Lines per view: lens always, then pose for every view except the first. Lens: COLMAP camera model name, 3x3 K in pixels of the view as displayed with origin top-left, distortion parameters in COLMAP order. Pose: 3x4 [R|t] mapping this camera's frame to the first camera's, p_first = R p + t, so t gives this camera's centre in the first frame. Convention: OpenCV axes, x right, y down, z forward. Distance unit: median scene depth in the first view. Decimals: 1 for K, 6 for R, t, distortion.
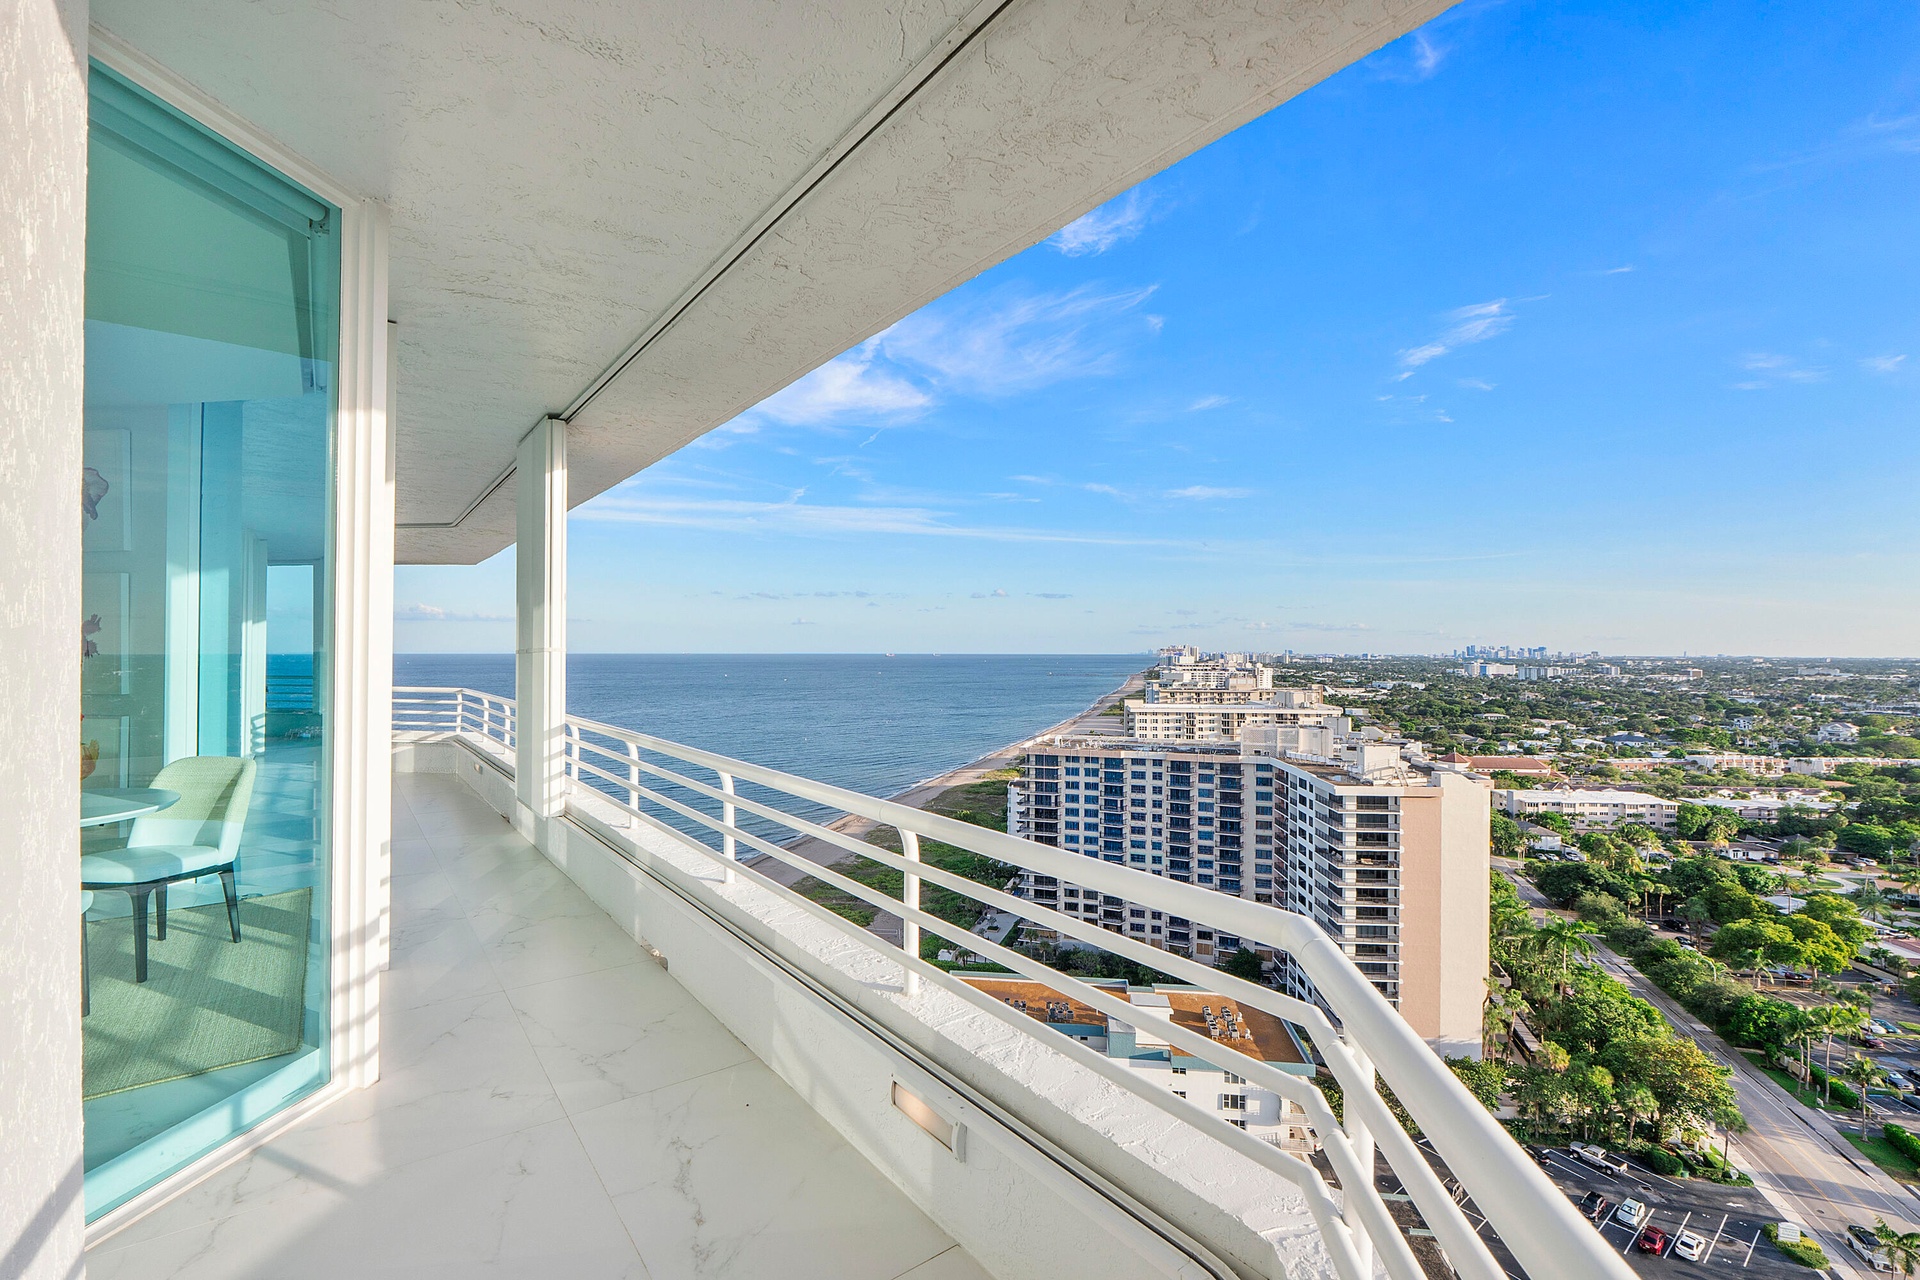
lens RADIAL K [[842.6, 0, 988.1], [0, 842.6, 610.7], [0, 0, 1]] dist [0.008504, 0.001413]
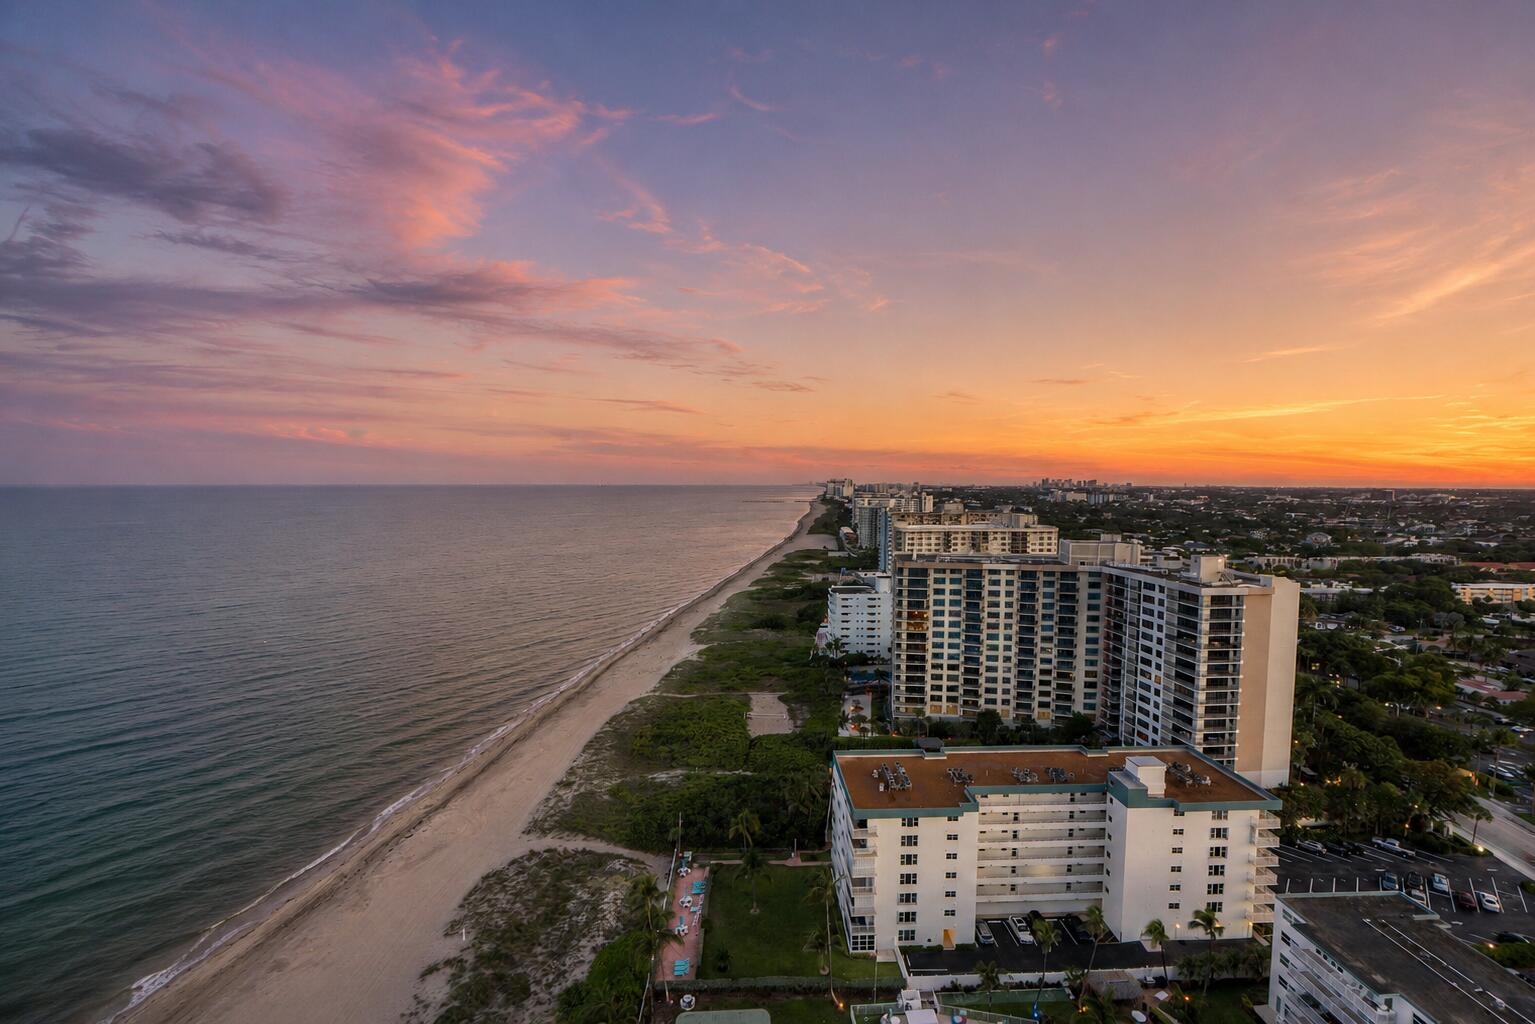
lens RADIAL K [[673.6, 0, 751.9], [0, 673.6, 490.1], [0, 0, 1]] dist [0.008504, 0.001413]
pose [[0.986987, -0.001603, 0.160793, -0.328598], [-0.007882, 0.998266, 0.058332, 0.001288], [-0.160608, -0.058840, 0.985263, 0.070985]]
